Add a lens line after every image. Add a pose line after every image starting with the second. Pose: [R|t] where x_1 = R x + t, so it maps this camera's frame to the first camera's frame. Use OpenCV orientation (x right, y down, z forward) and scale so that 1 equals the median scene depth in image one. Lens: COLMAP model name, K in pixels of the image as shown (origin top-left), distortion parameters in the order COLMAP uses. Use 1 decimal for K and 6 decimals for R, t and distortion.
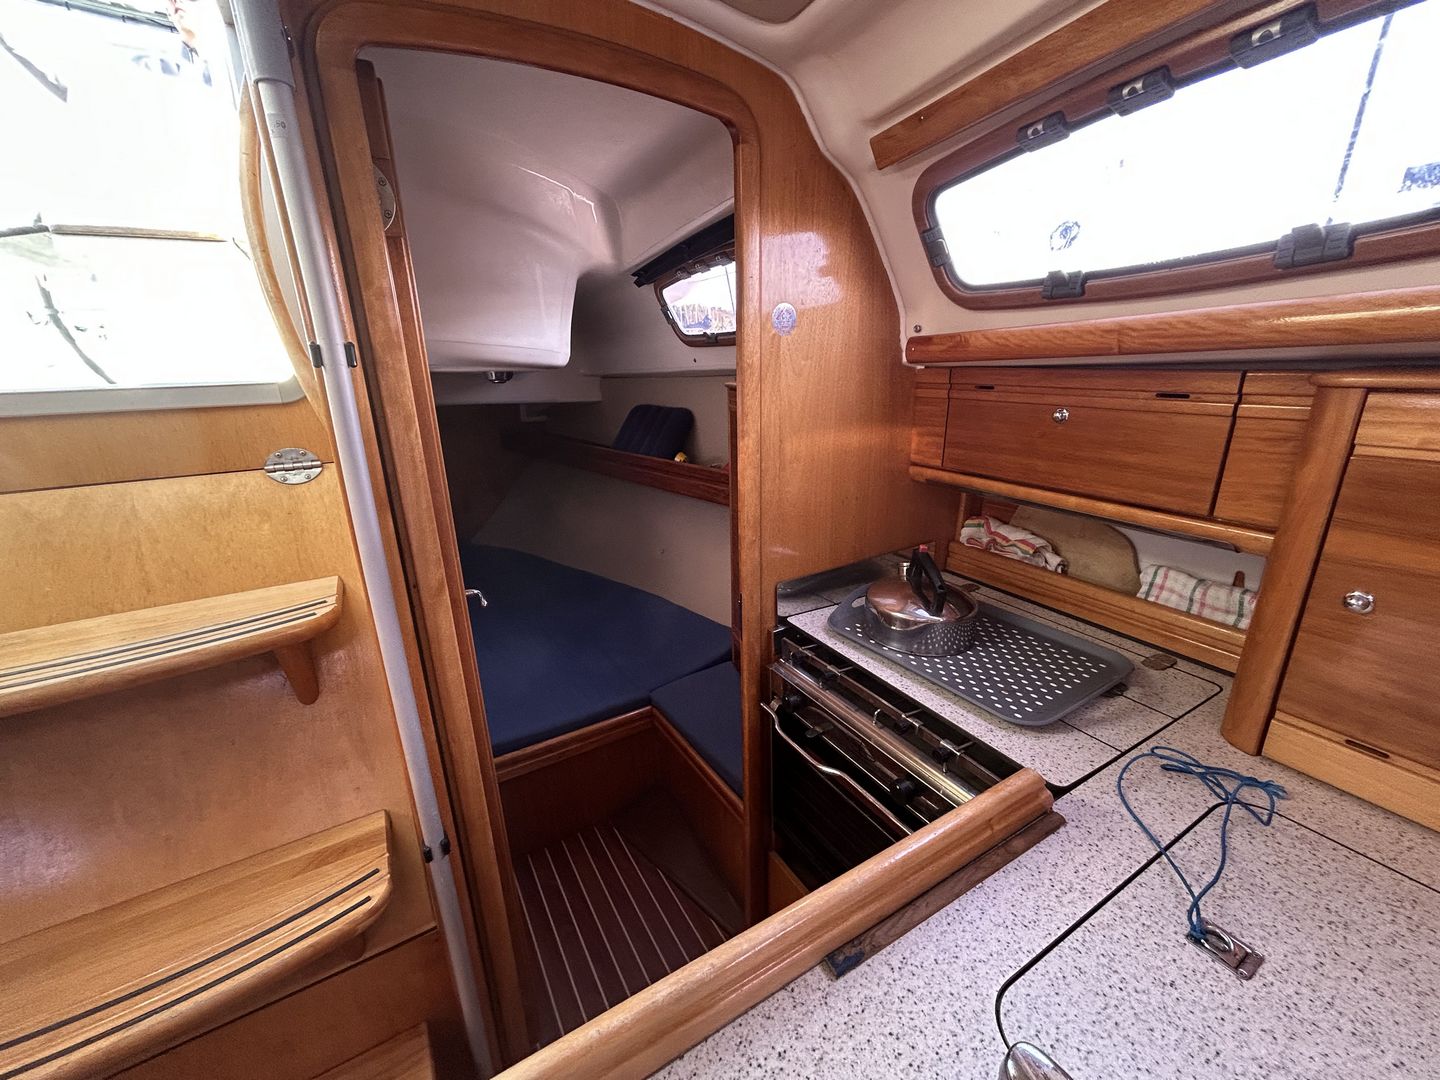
lens RADIAL K [[582.1, 0, 719.0], [0, 582.1, 539.8], [0, 0, 1]] dist [0.000380, 0.000199]
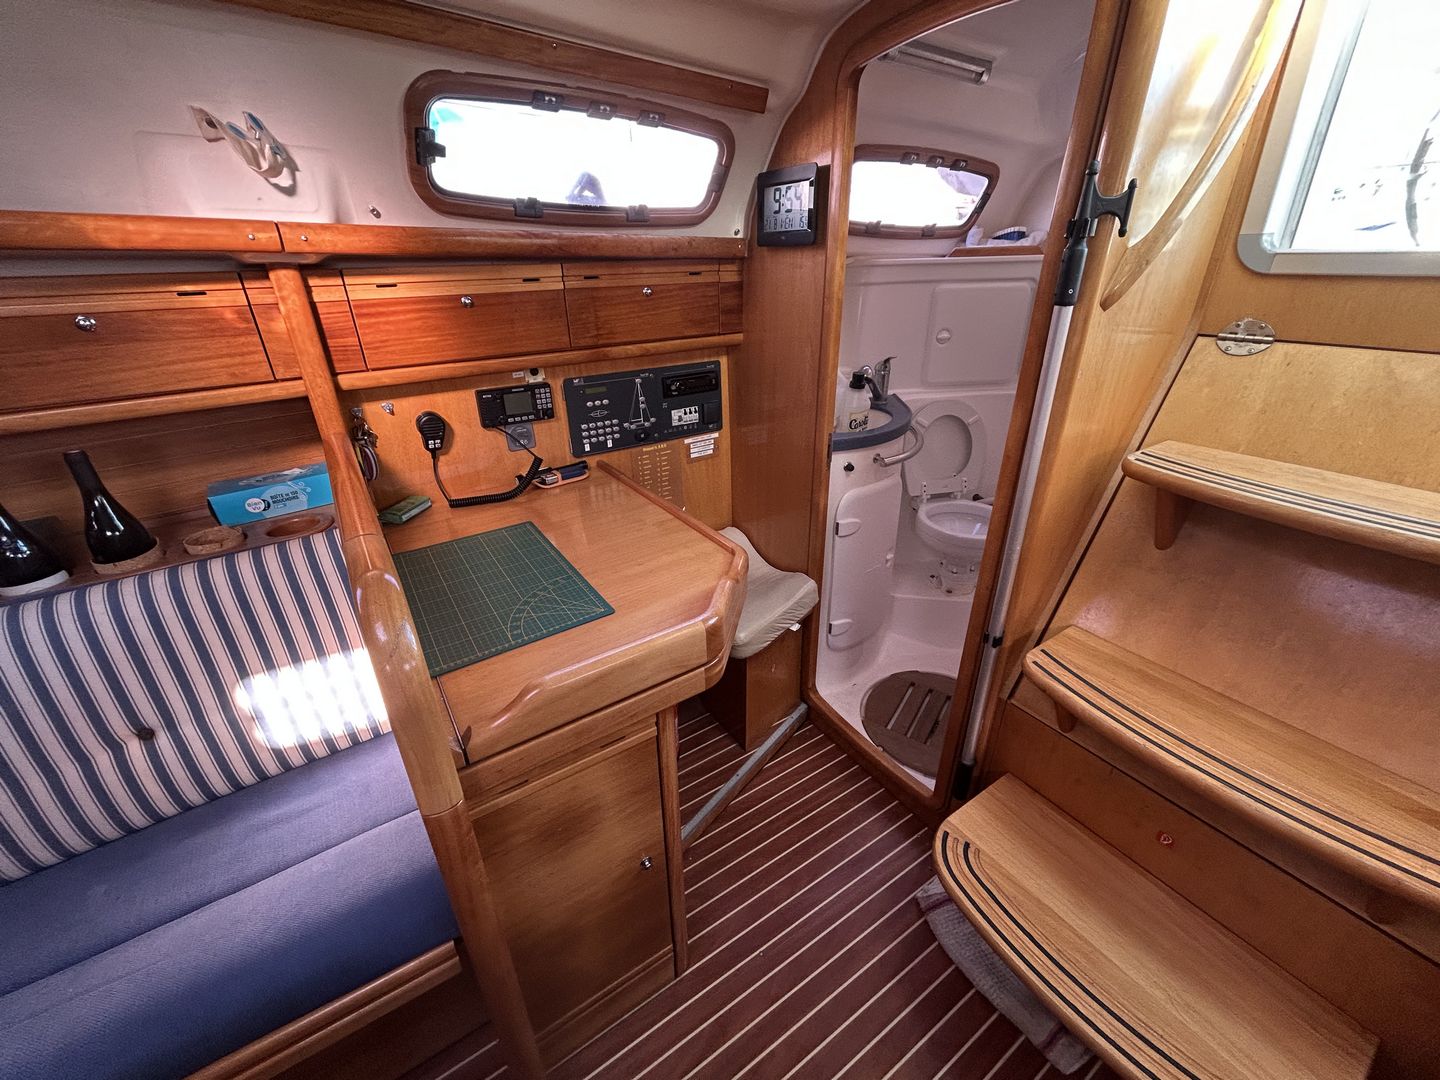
lens RADIAL K [[582.1, 0, 716.6], [0, 582.1, 540.2], [0, 0, 1]] dist [0.000380, 0.000199]
pose [[0.044367, 0.461893, -0.885825, -0.104716], [-0.281154, 0.856632, 0.432590, 0.080929], [0.958636, 0.229861, 0.167870, -0.235008]]
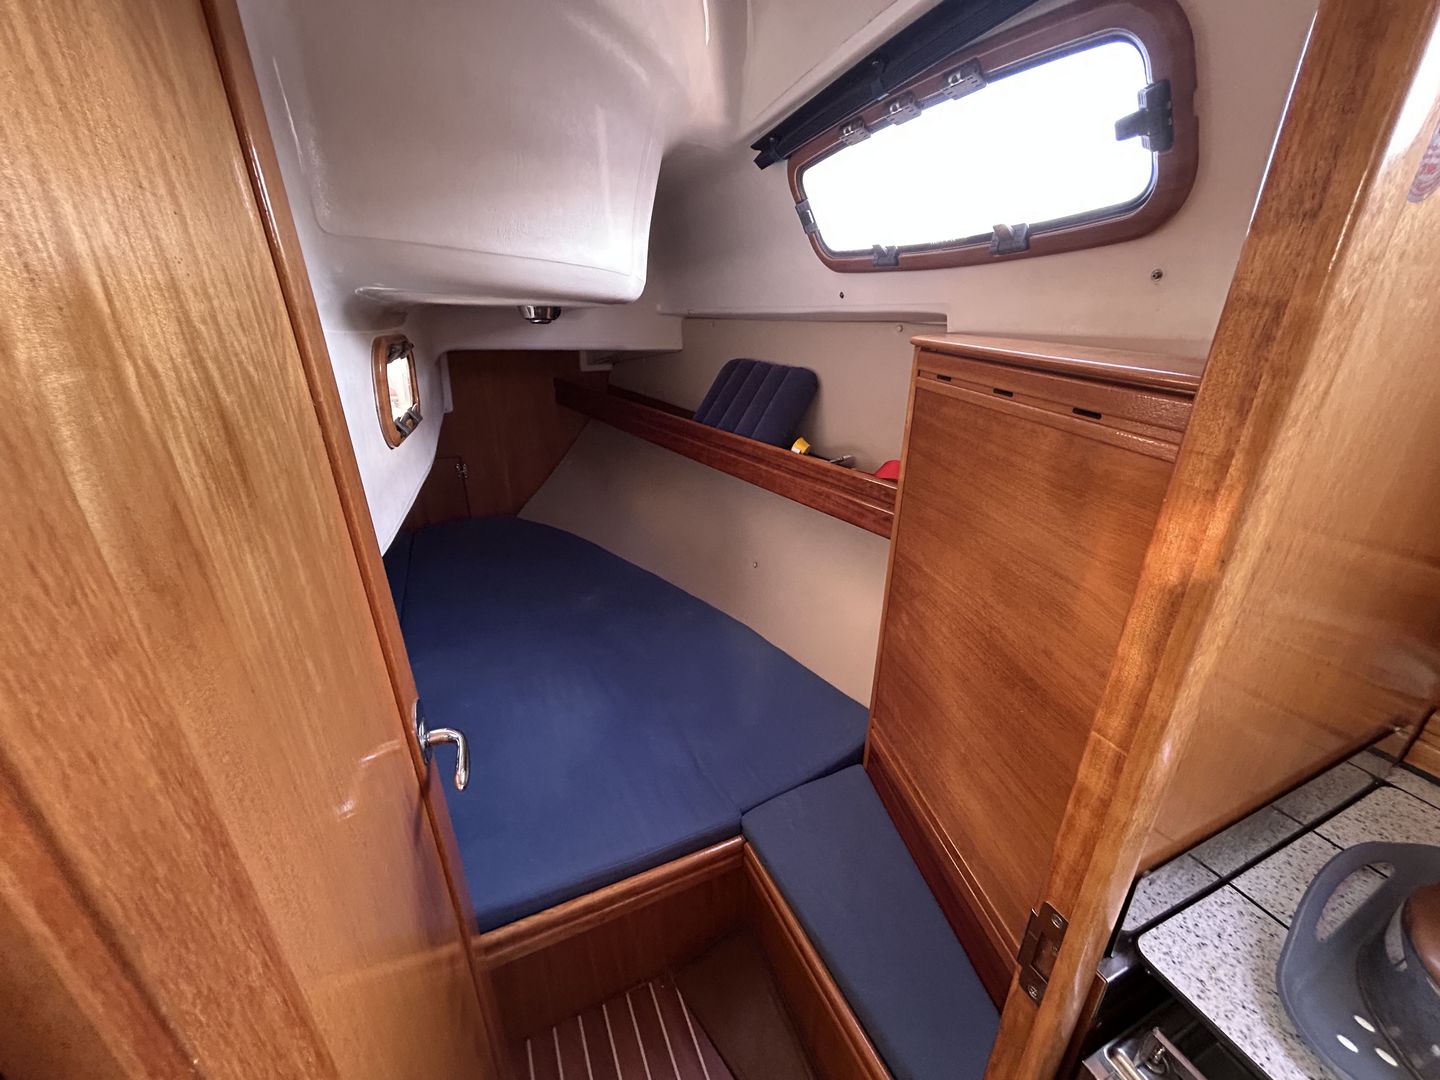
lens RADIAL K [[582.1, 0, 720.9], [0, 582.1, 537.4], [0, 0, 1]] dist [0.000380, 0.000199]
pose [[0.992988, 0.066503, -0.097735, -0.158746], [-0.057436, 0.994025, 0.092822, -0.177297], [0.103324, -0.086558, 0.990874, 0.602261]]
